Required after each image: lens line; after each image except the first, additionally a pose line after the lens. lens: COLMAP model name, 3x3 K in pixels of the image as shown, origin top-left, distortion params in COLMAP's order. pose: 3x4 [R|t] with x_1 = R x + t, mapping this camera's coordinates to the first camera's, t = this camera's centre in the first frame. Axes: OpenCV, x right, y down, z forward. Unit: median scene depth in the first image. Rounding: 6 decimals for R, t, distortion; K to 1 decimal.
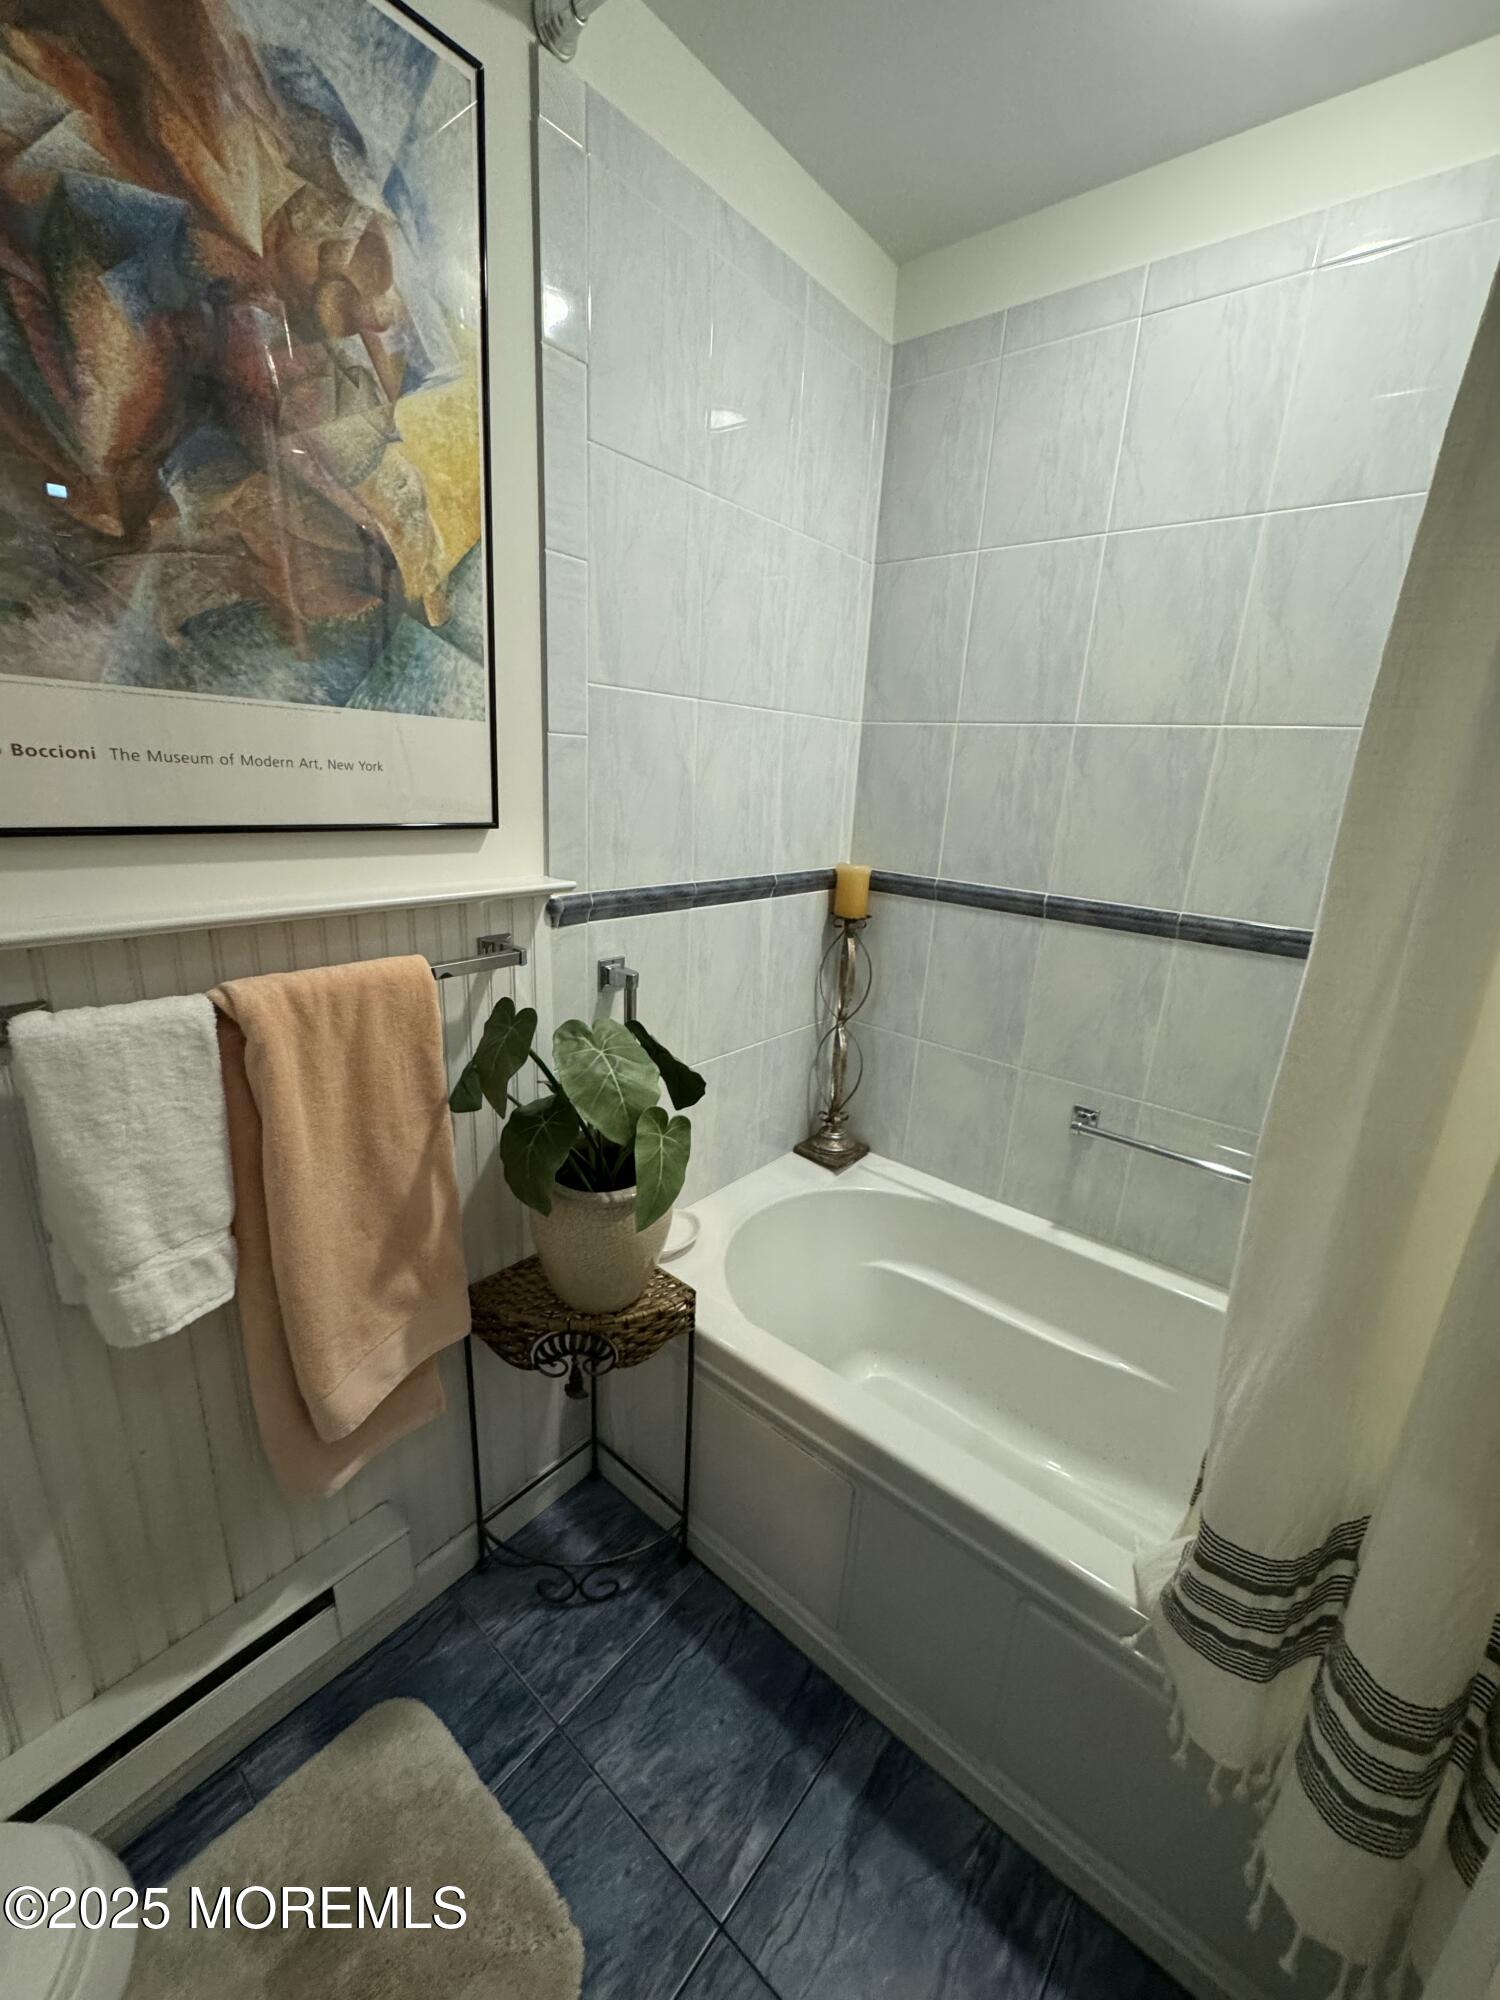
lens RADIAL K [[787.0, 0, 742.7], [0, 787.0, 999.1], [0, 0, 1]] dist [-0.003200, -0.000134]
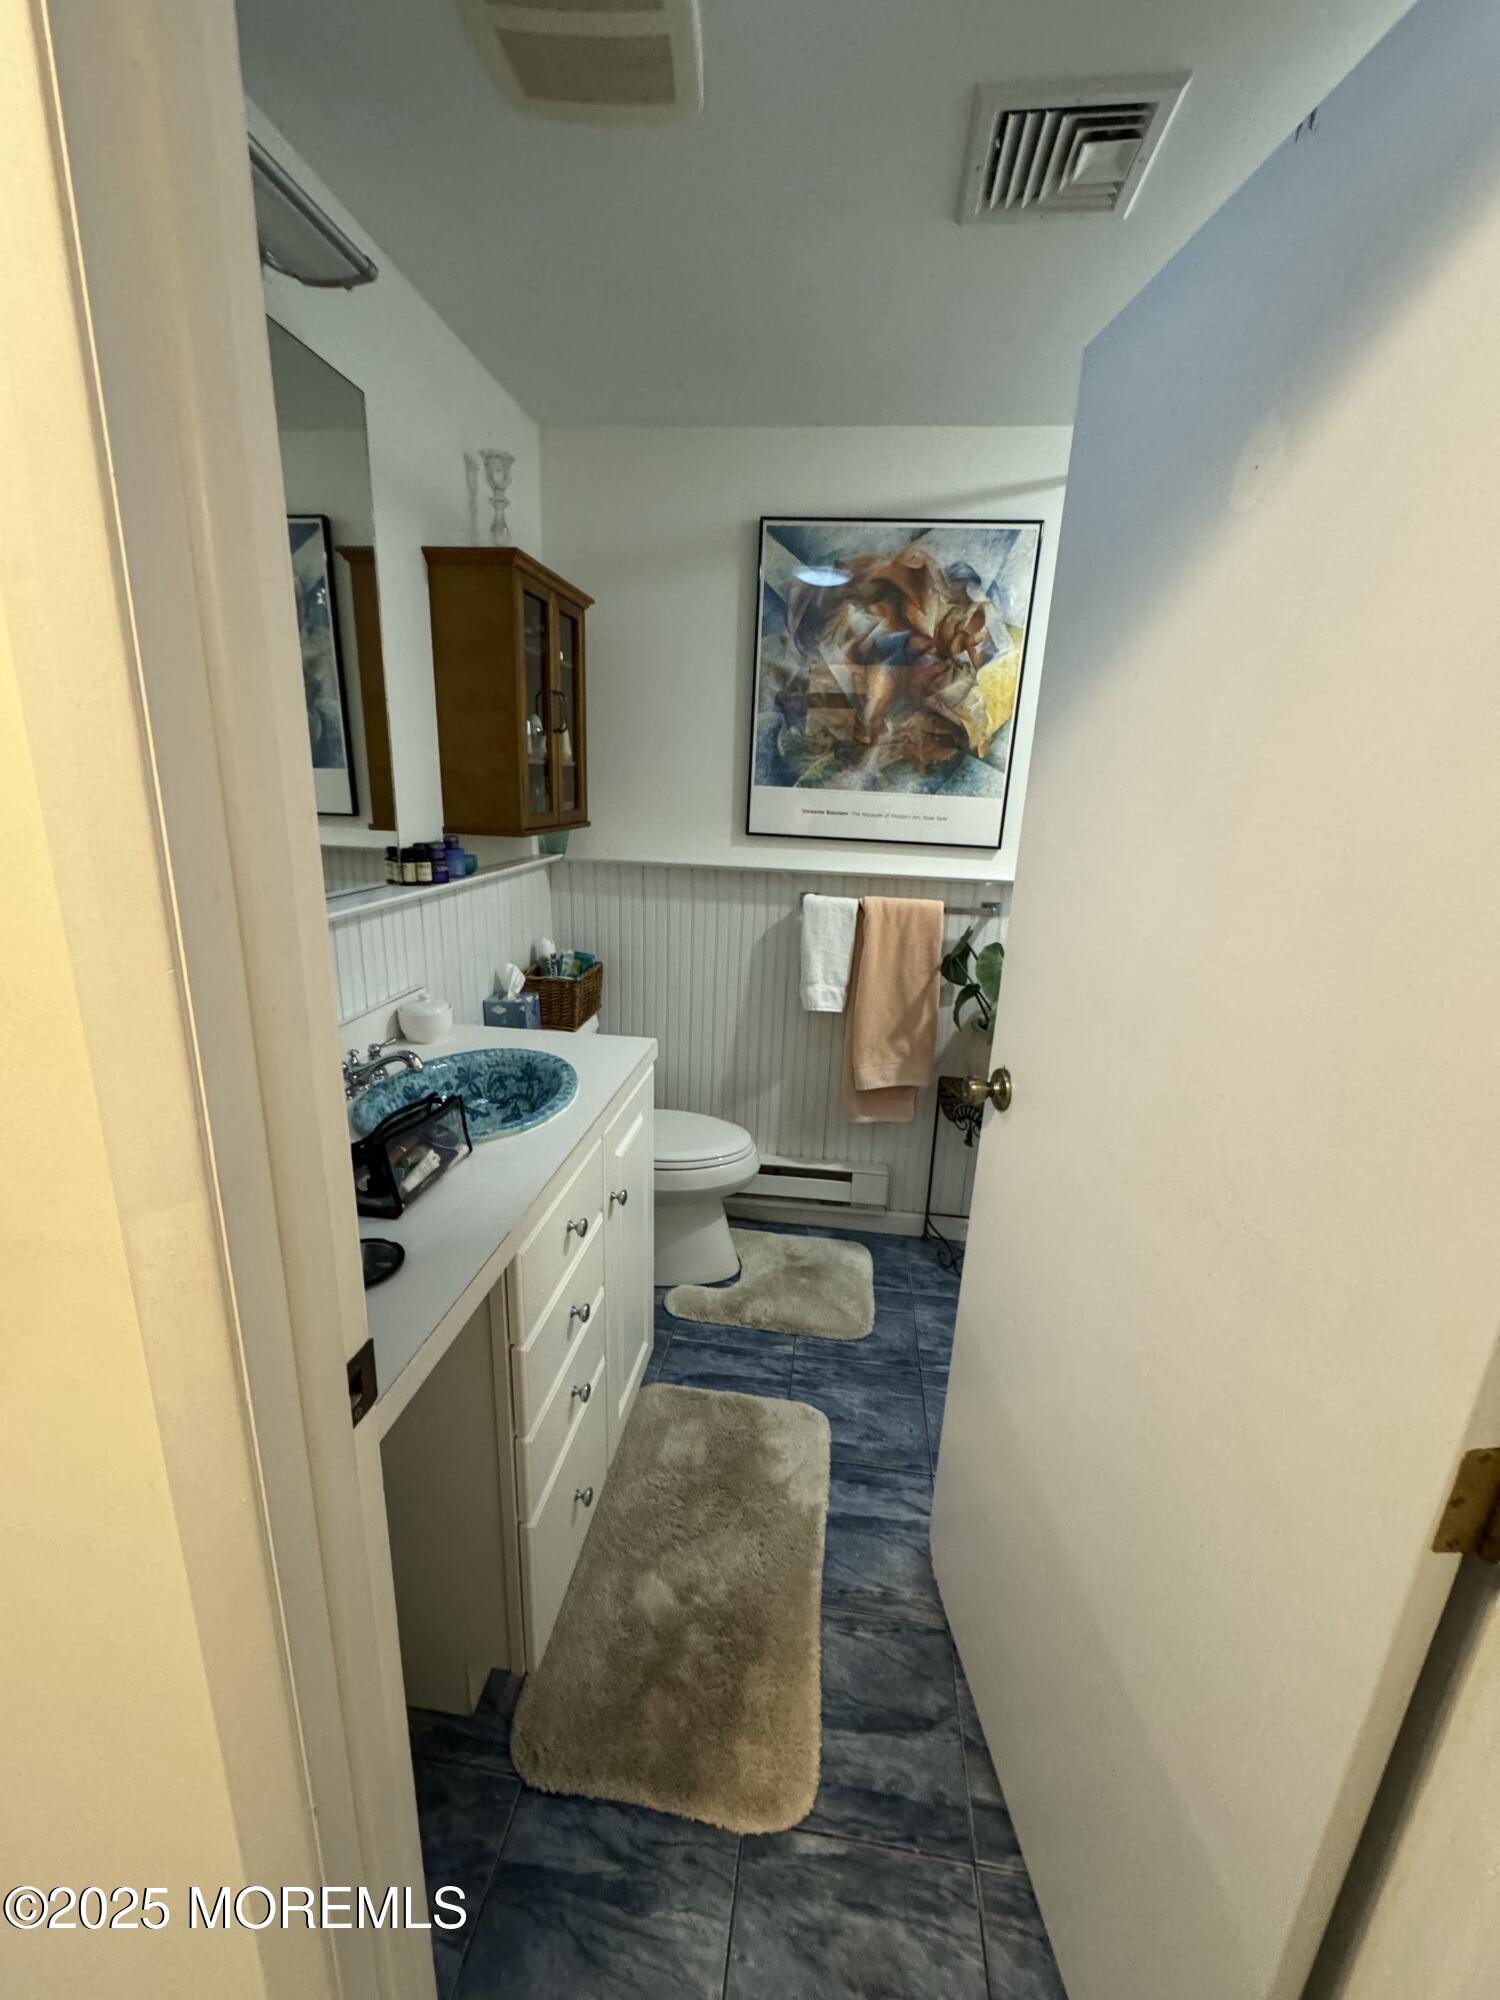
lens RADIAL K [[787.0, 0, 752.0], [0, 787.0, 993.2], [0, 0, 1]] dist [-0.003200, -0.000134]
pose [[0.544498, 0.200660, -0.814406, 1.369318], [-0.245957, 0.966476, 0.073686, 0.193168], [0.801890, 0.160186, 0.575598, -0.801659]]
